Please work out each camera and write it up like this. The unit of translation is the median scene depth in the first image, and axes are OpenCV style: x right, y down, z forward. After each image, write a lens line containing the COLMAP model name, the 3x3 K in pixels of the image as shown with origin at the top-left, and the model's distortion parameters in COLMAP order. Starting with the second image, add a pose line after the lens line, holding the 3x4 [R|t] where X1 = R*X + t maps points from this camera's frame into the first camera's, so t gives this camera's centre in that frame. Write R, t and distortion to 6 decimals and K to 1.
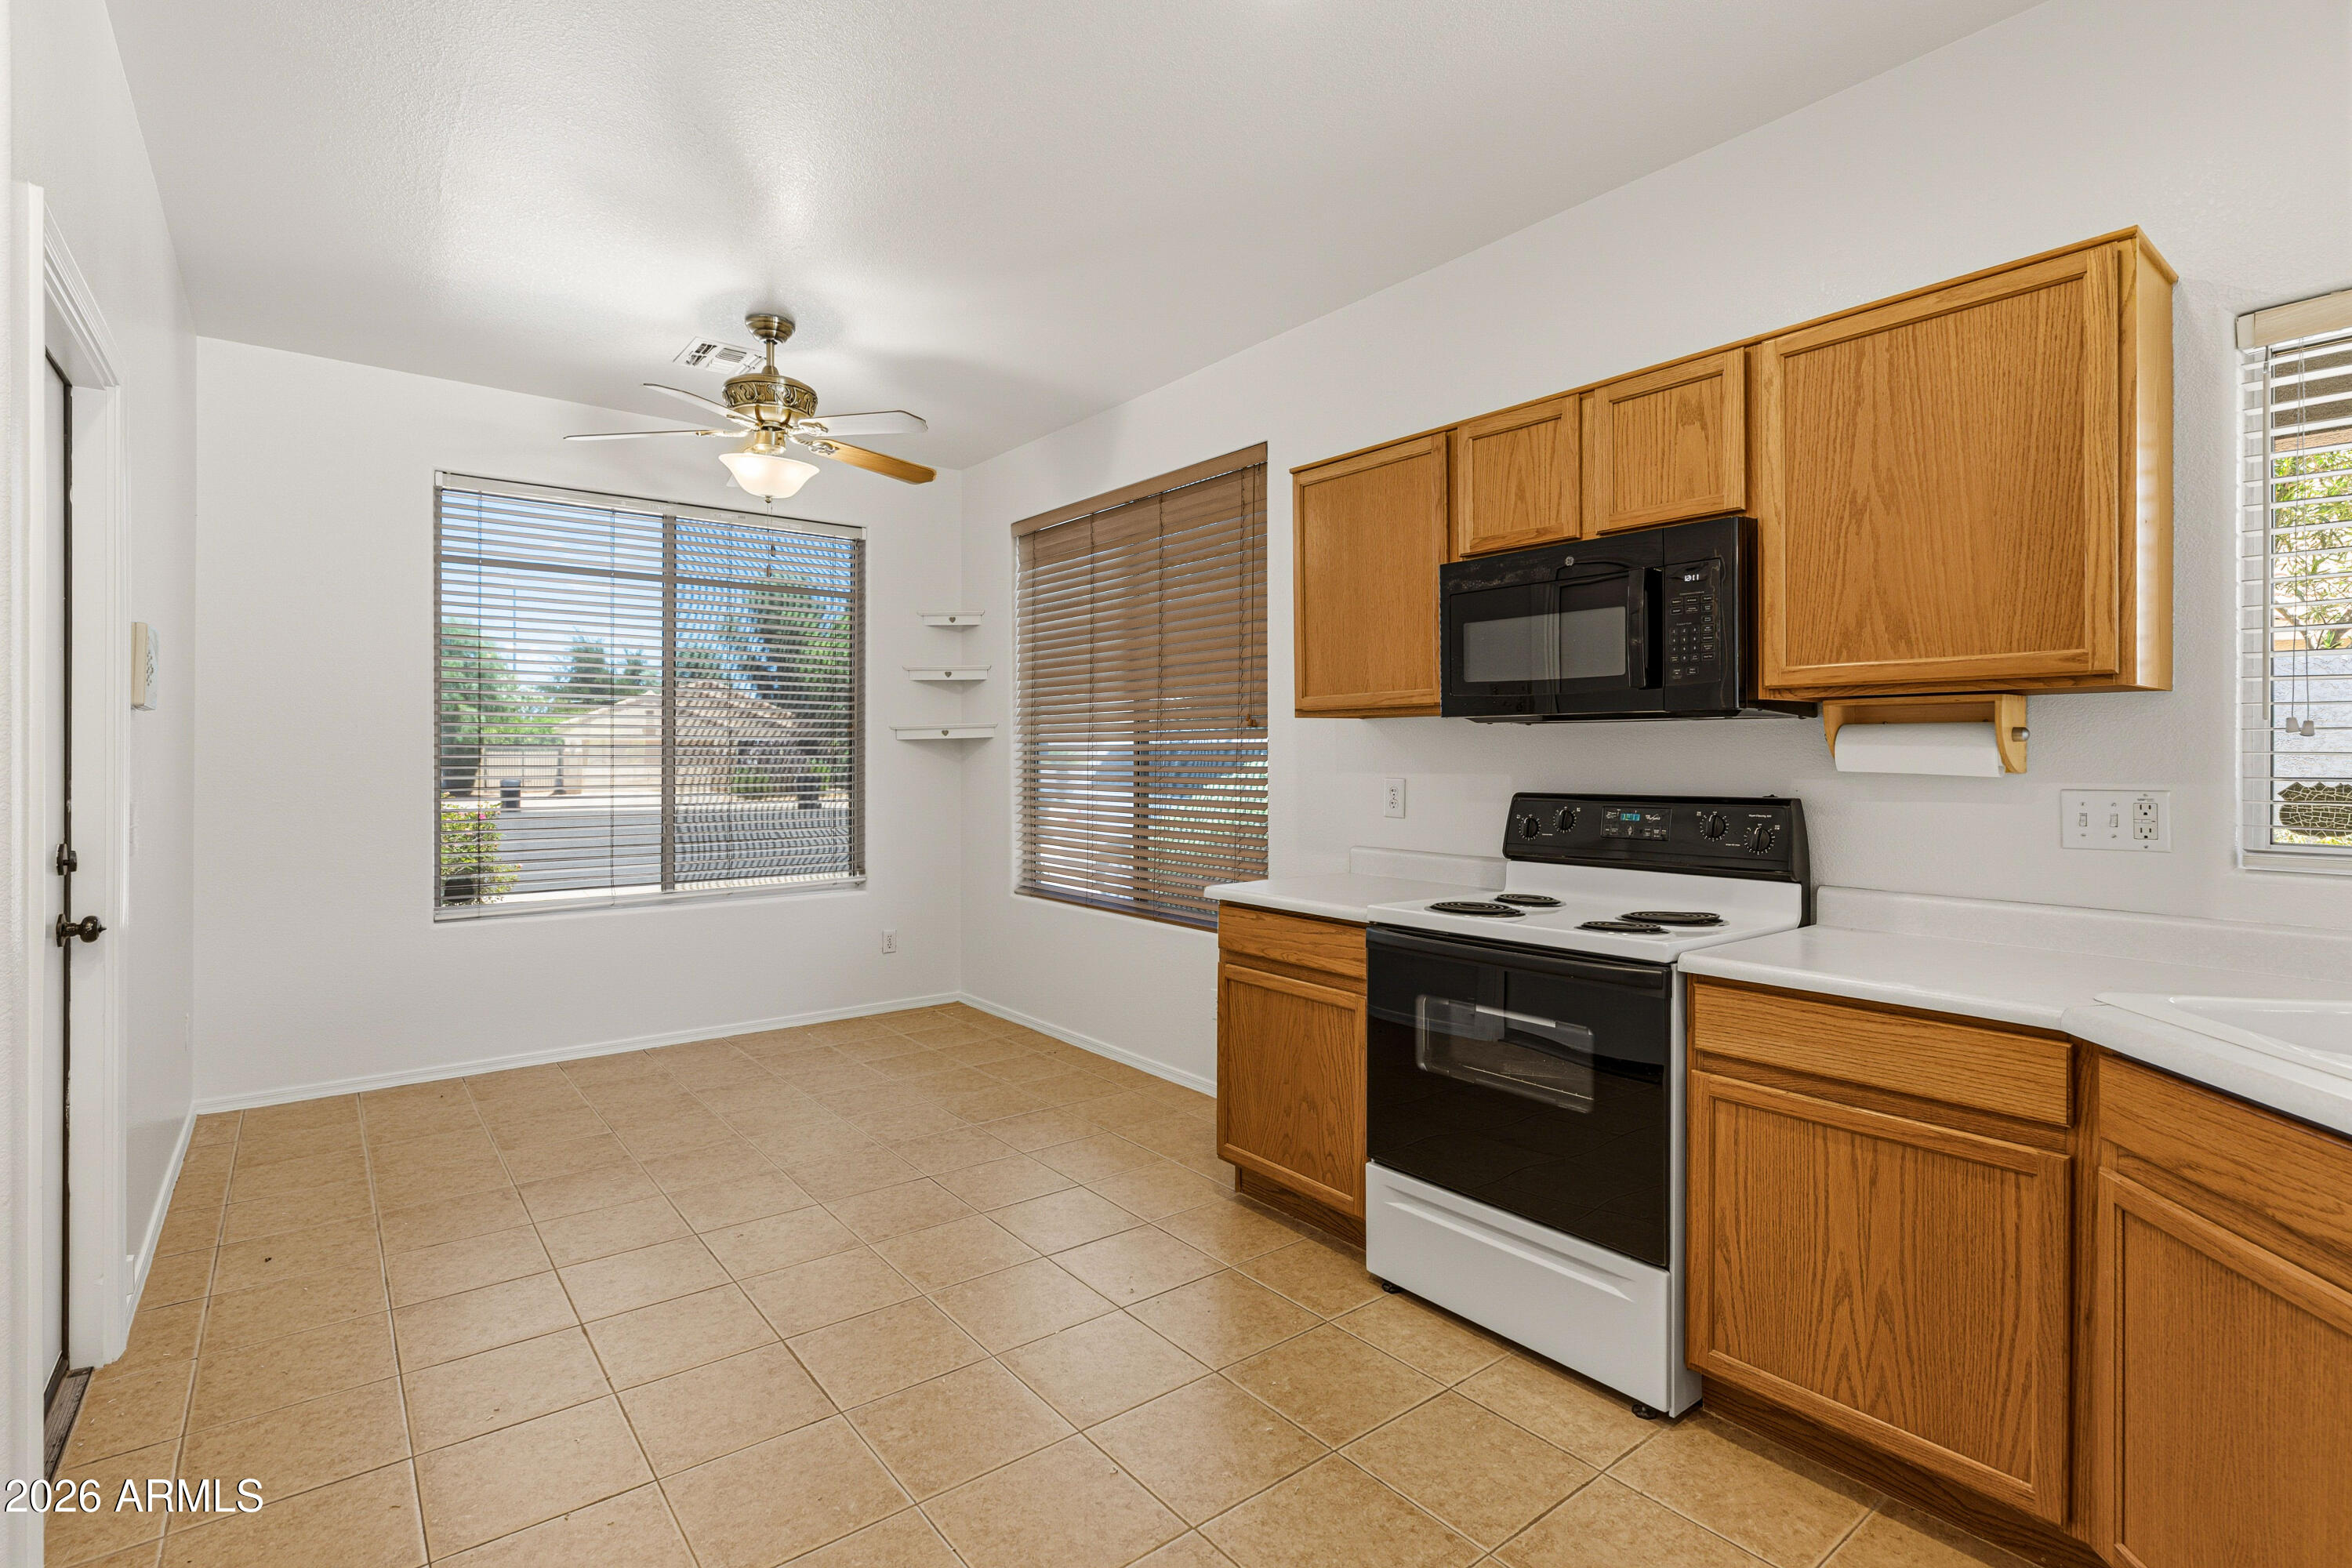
lens RADIAL K [[1097.2, 0, 1160.4], [0, 1097.2, 759.7], [0, 0, 1]] dist [-0.004333, 0.000990]
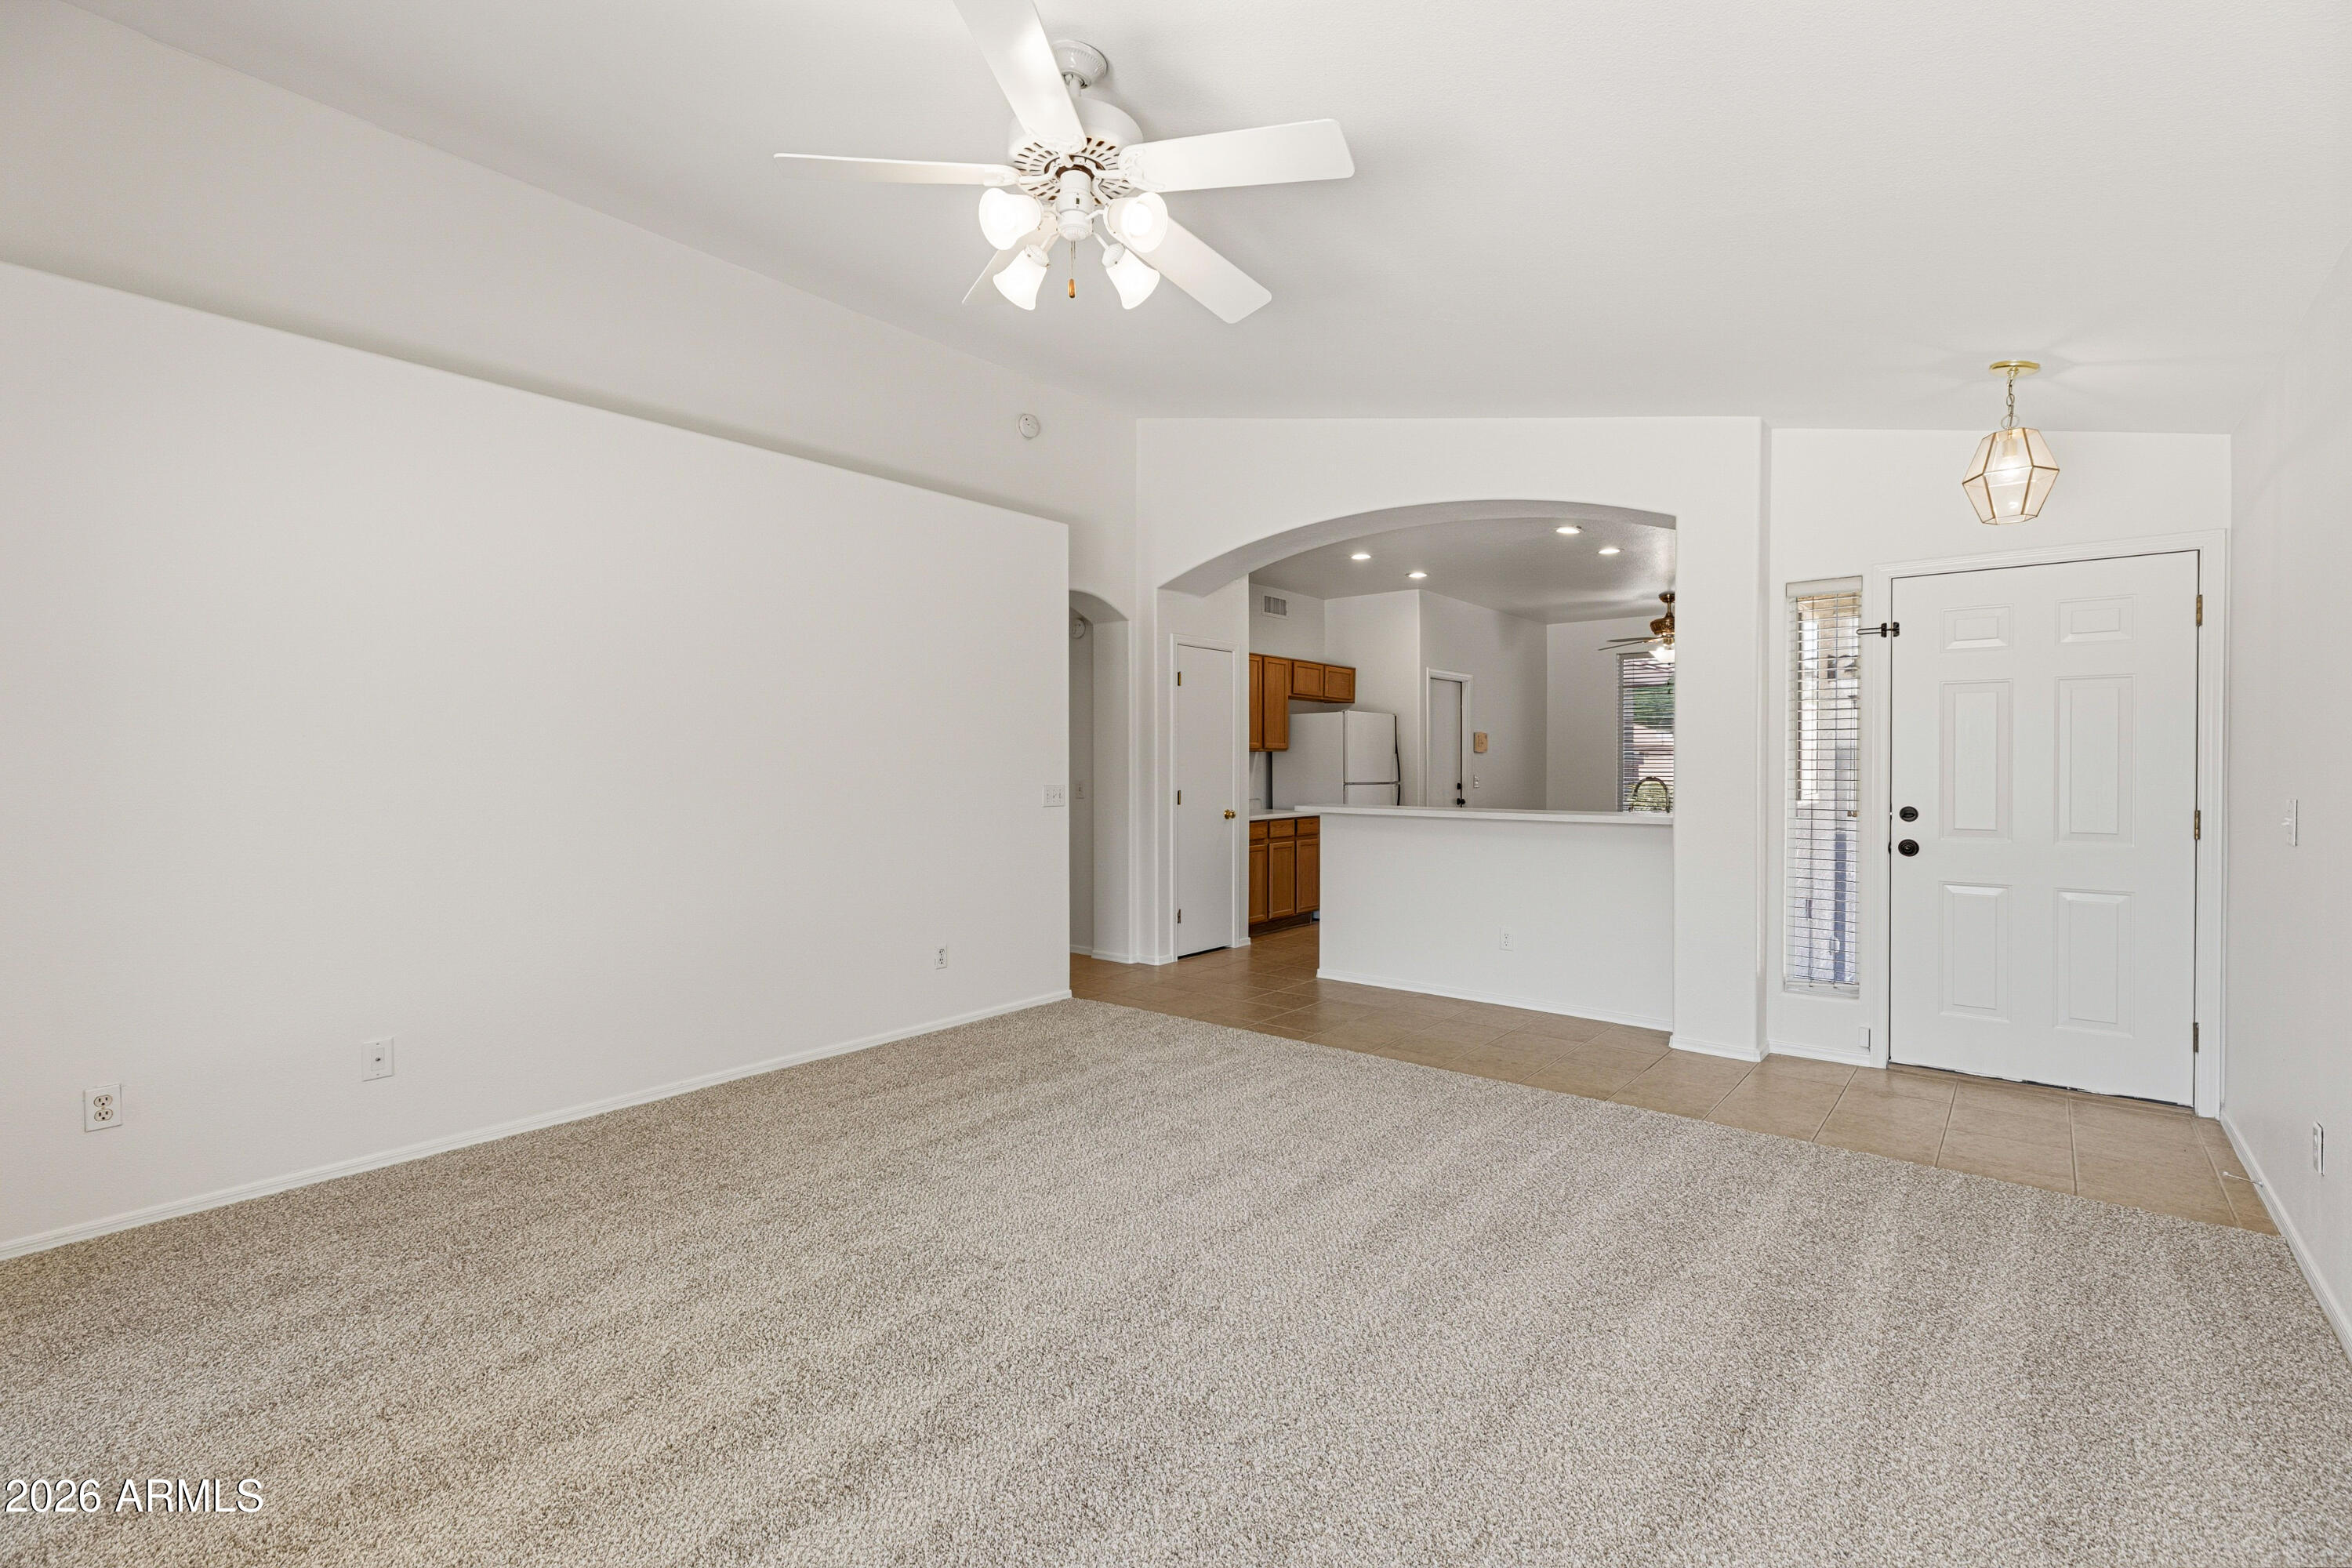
lens RADIAL K [[1052.1, 0, 1170.6], [0, 1052.1, 774.9], [0, 0, 1]] dist [-0.000291, 0.002708]
pose [[0.224118, 0.009759, -0.974513, 1.724919], [-0.002798, 0.999952, 0.009371, 0.001469], [0.974558, 0.000627, 0.224135, -0.668098]]
